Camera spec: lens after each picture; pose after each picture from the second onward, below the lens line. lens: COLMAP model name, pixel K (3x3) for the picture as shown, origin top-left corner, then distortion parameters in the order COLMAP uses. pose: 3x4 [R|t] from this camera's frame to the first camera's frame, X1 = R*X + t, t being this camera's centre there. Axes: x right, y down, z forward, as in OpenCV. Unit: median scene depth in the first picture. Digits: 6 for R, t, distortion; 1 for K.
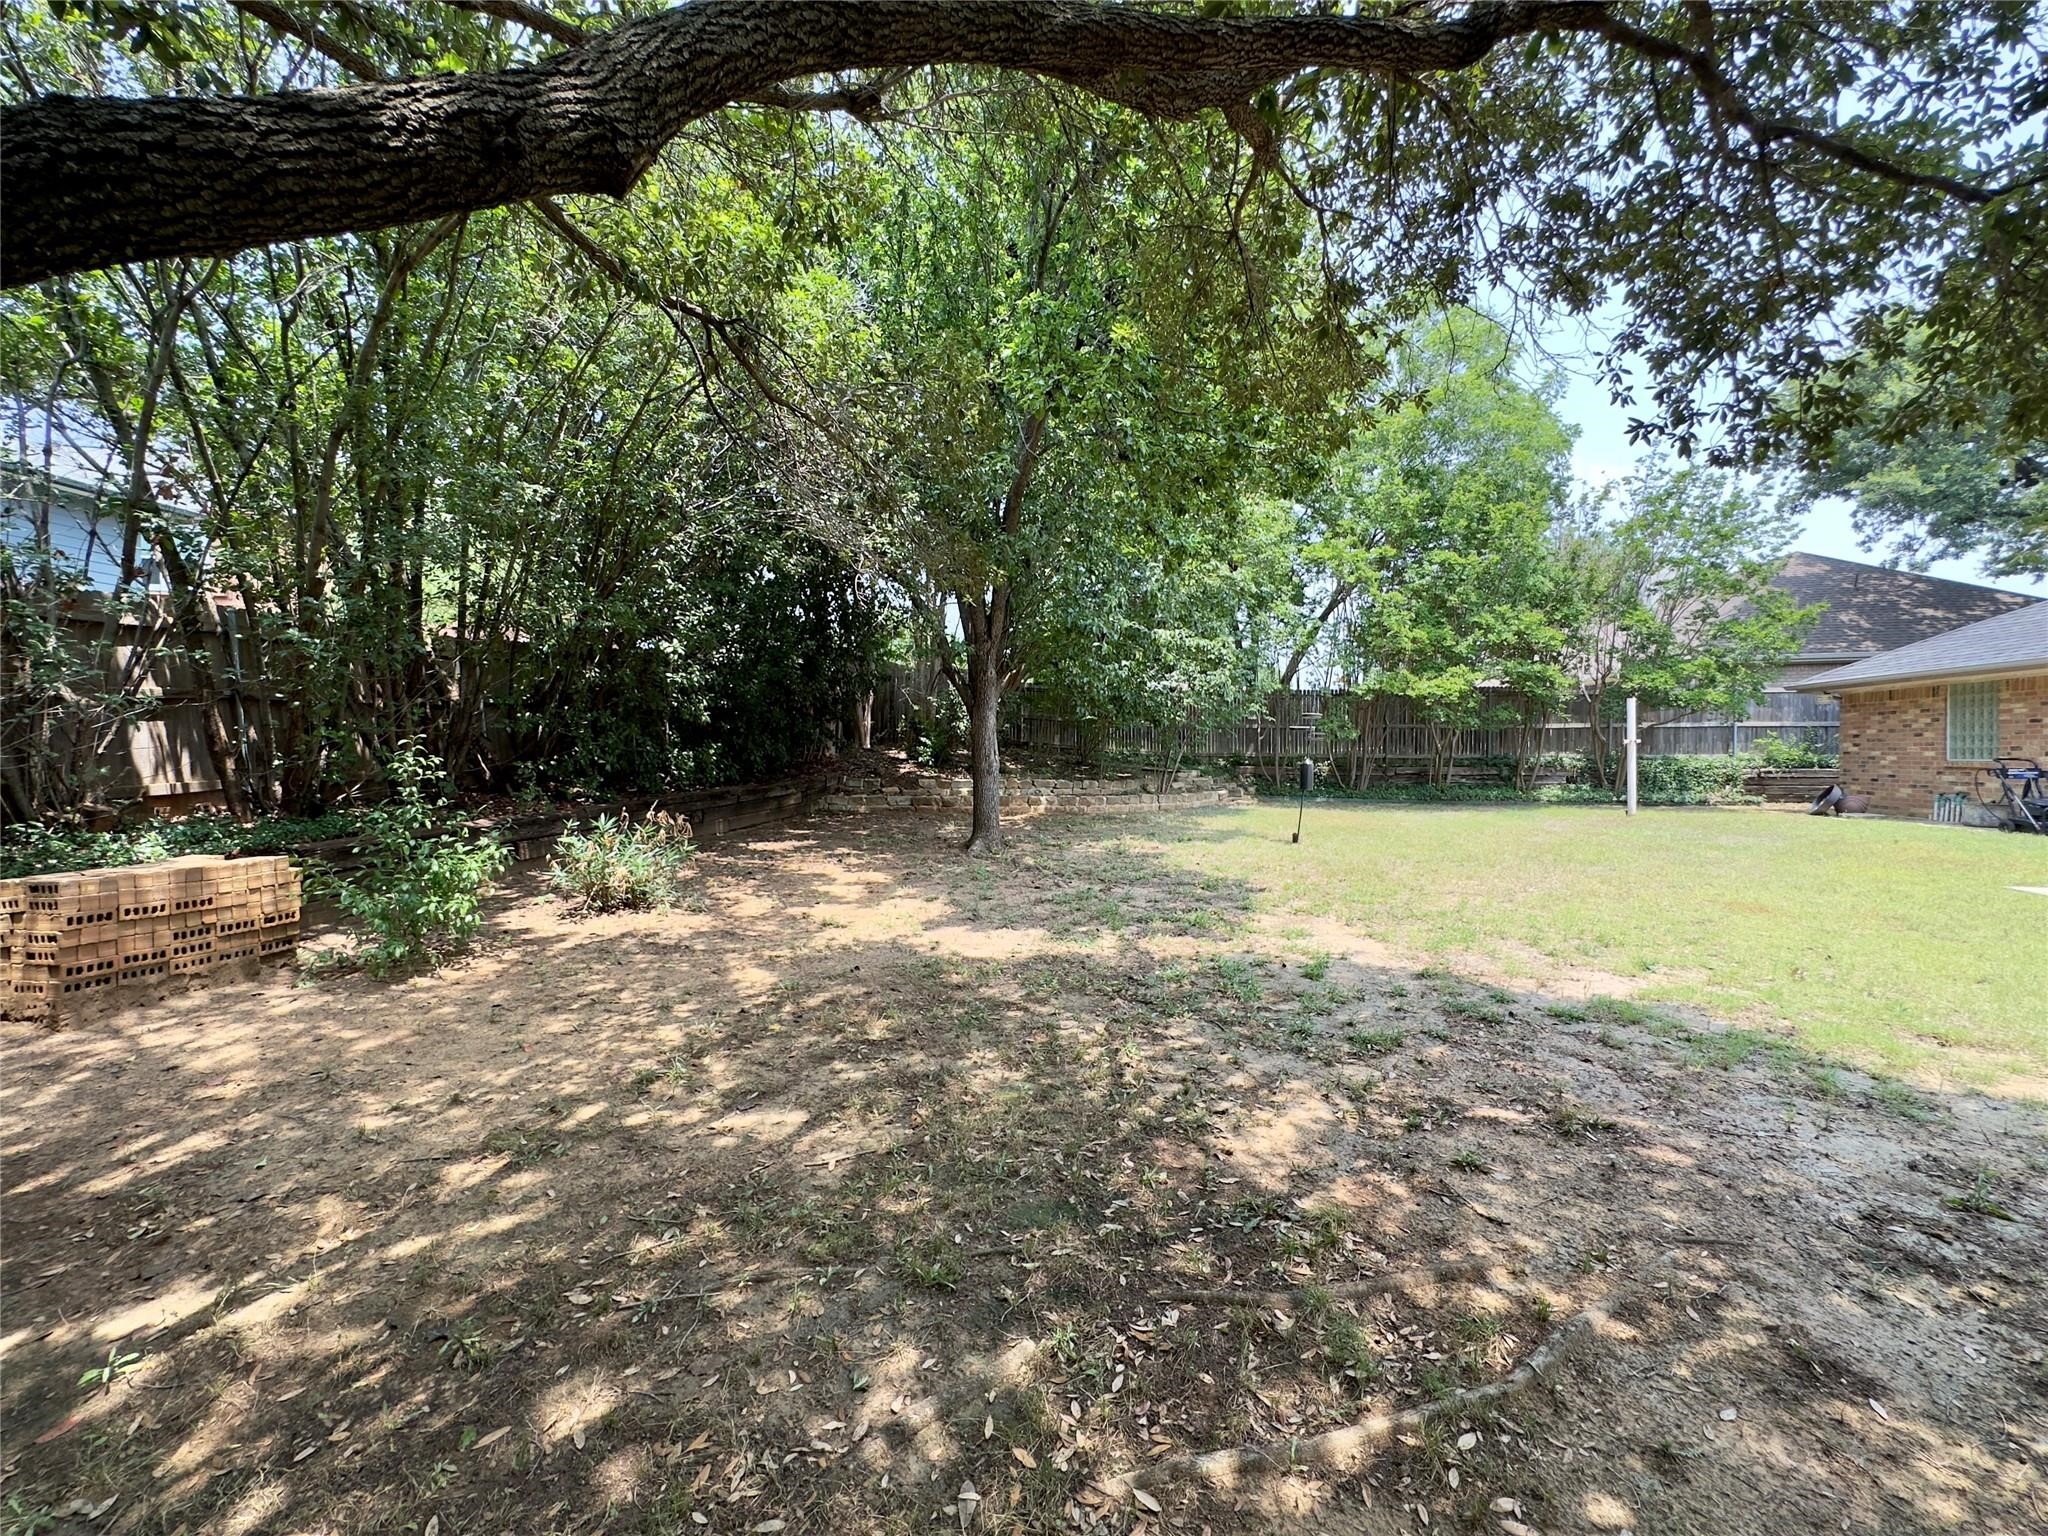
lens RADIAL K [[822.2, 0, 1026.8], [0, 822.2, 765.4], [0, 0, 1]] dist [-0.001102, 0.000712]
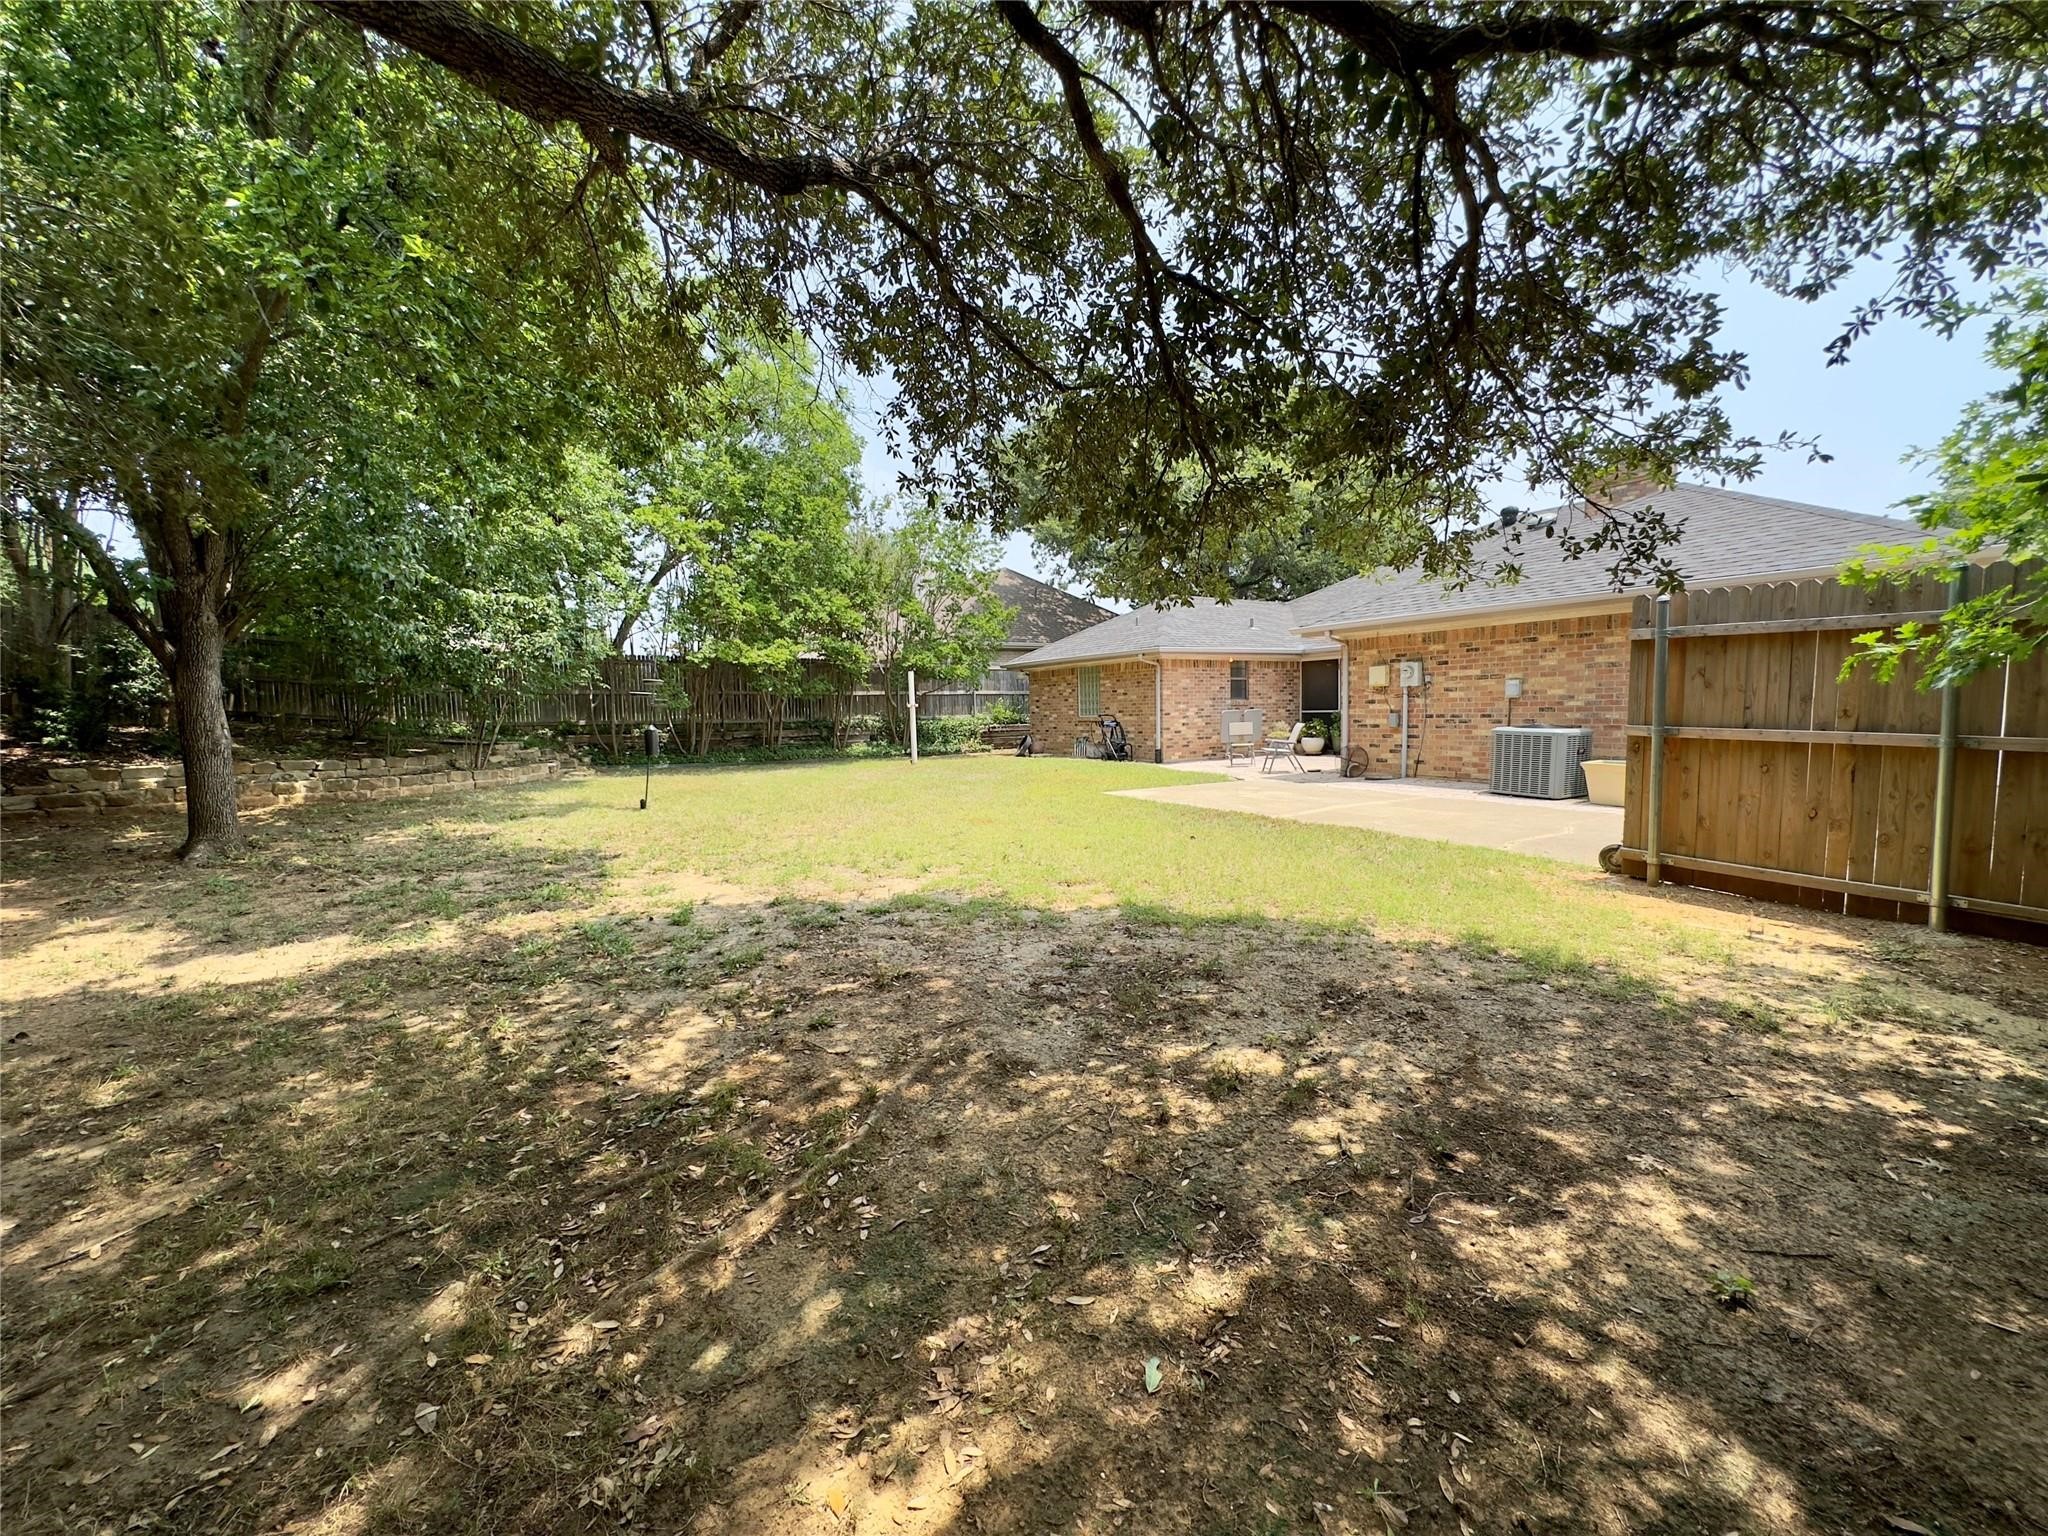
lens RADIAL K [[822.2, 0, 1025.5], [0, 822.2, 768.4], [0, 0, 1]] dist [-0.001102, 0.000712]
pose [[0.718183, -0.060074, 0.693256, -0.074299], [0.029347, 0.997995, 0.056079, 0.005029], [-0.695235, -0.019930, 0.718506, -0.109098]]
